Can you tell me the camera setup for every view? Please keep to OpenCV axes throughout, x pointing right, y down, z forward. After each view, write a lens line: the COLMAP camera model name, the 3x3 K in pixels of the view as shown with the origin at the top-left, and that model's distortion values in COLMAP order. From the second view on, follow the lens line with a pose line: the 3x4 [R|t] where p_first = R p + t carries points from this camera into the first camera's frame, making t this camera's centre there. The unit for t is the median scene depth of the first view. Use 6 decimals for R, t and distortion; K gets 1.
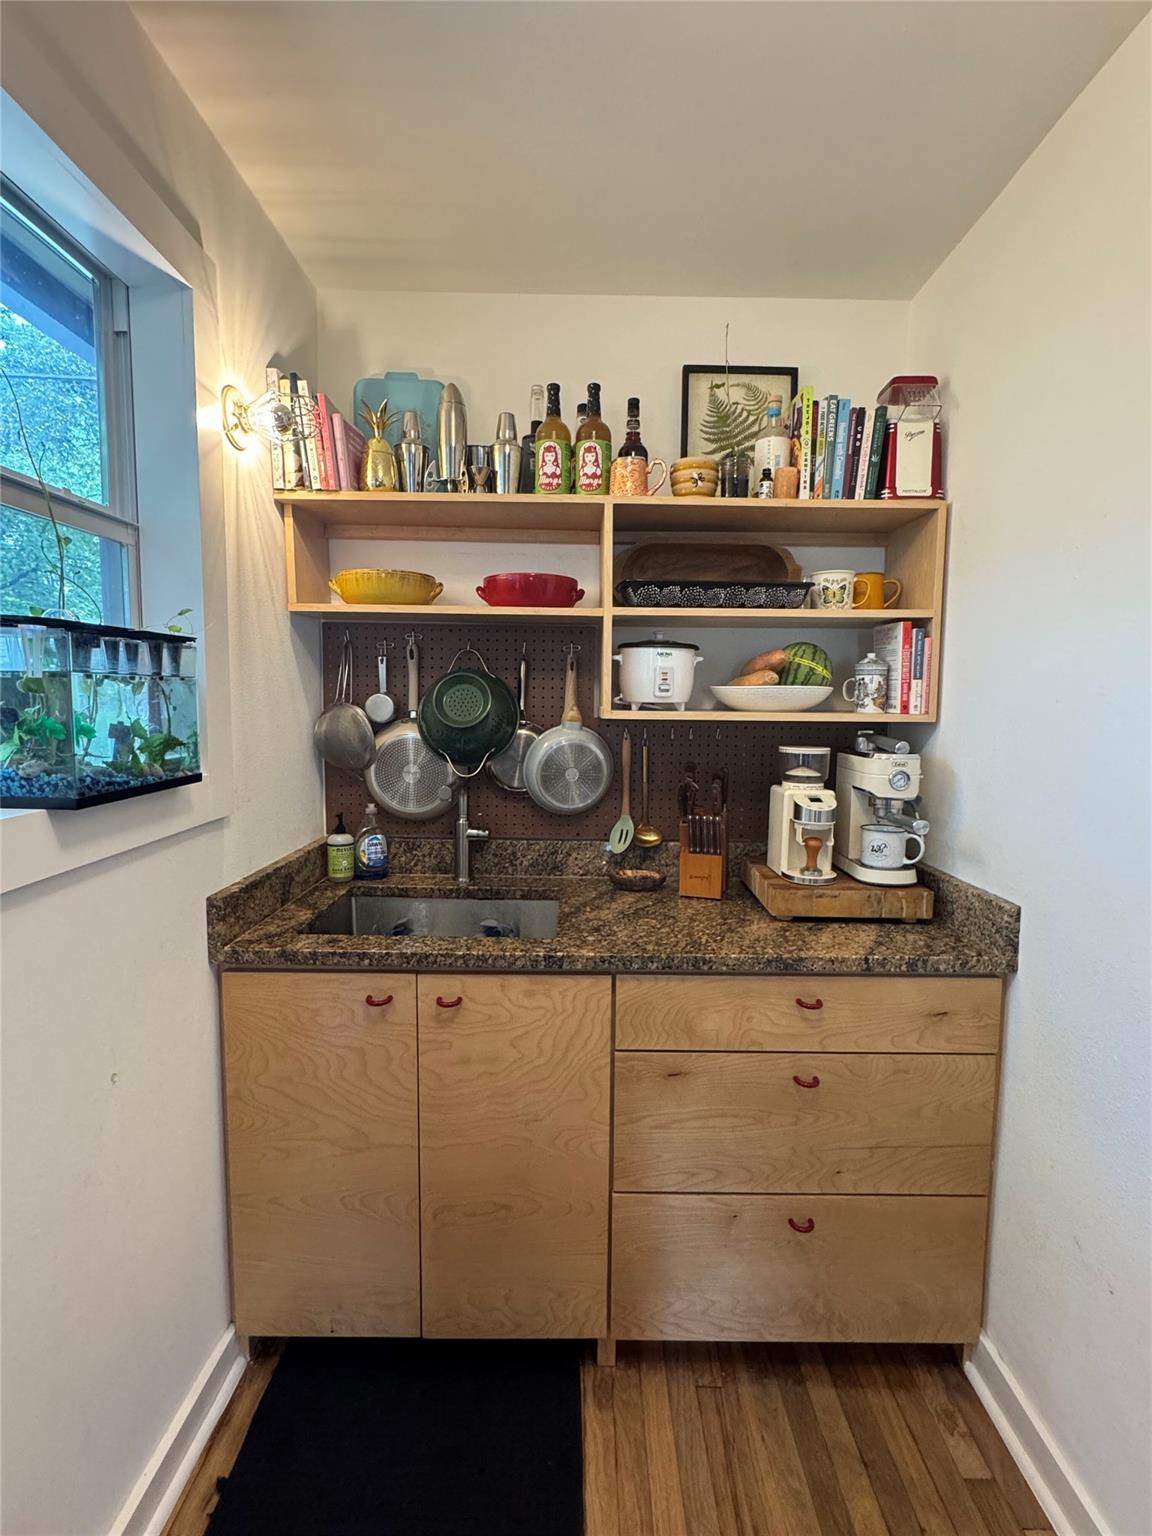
lens RADIAL K [[701.9, 0, 579.4], [0, 701.9, 769.2], [0, 0, 1]] dist [-0.005582, 0.001467]
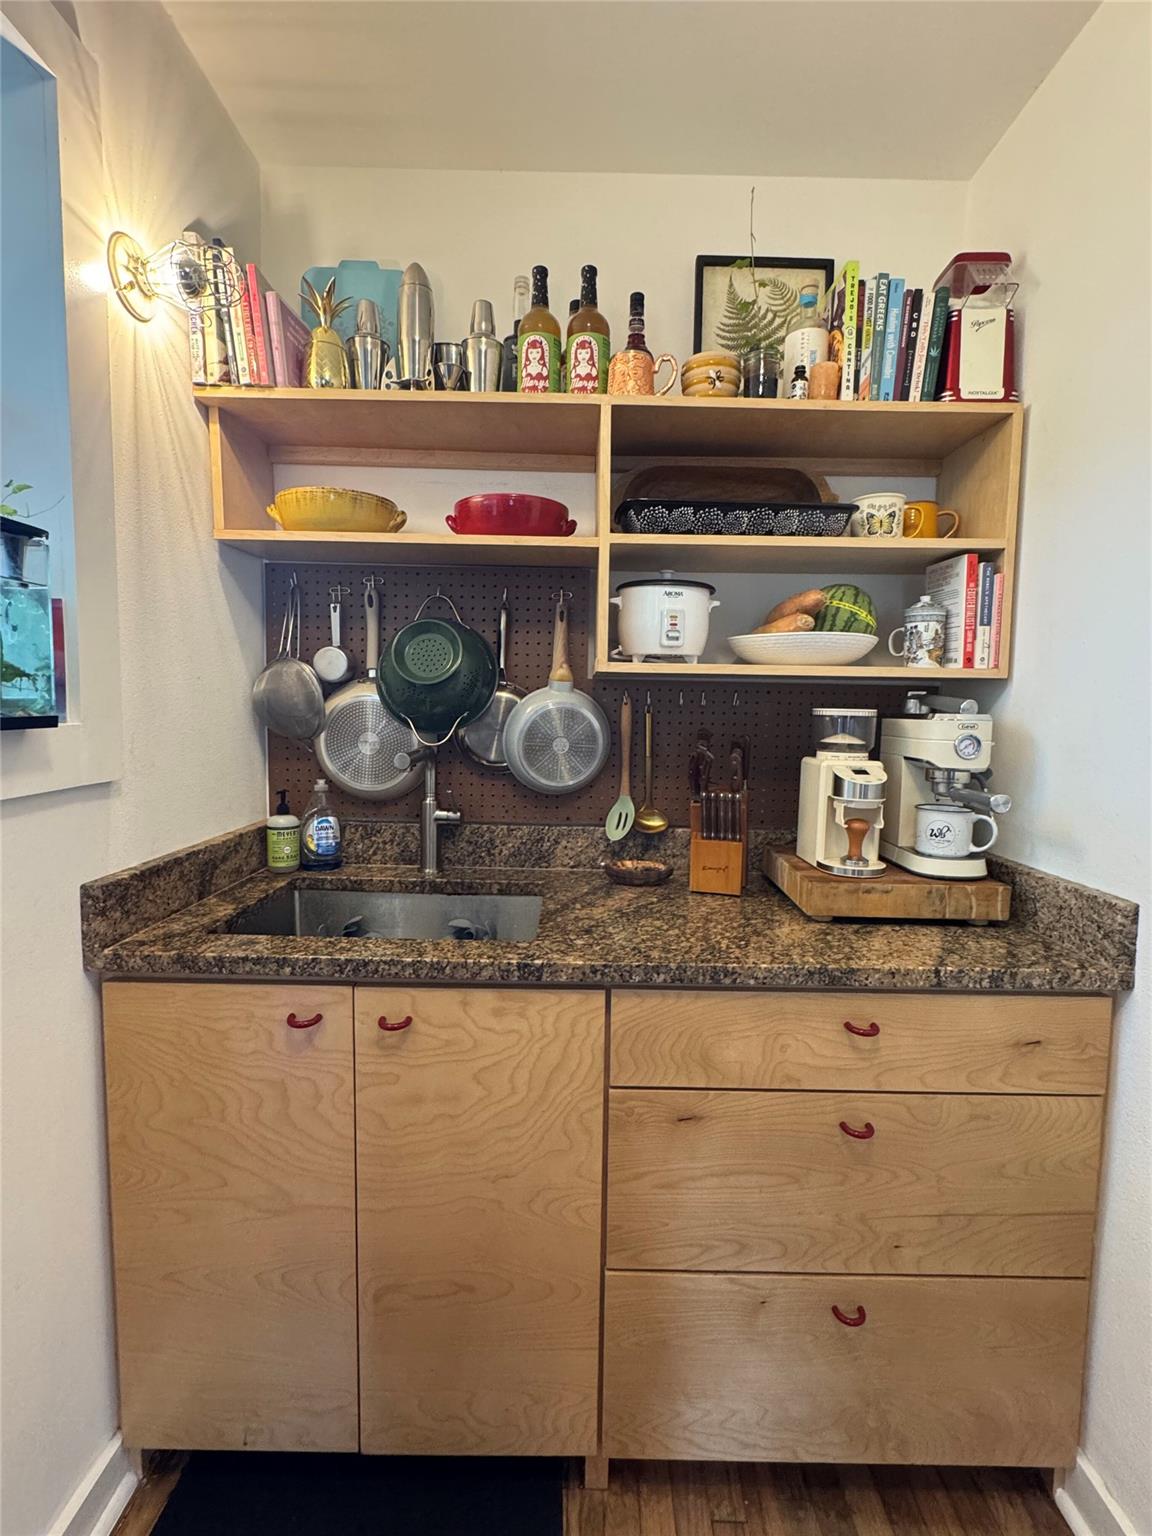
lens RADIAL K [[701.9, 0, 577.5], [0, 701.9, 767.9], [0, 0, 1]] dist [-0.005582, 0.001467]
pose [[0.999977, 0.005966, -0.003307, 0.013880], [-0.005996, 0.999943, -0.008873, 0.047823], [0.003254, 0.008893, 0.999955, 0.191344]]
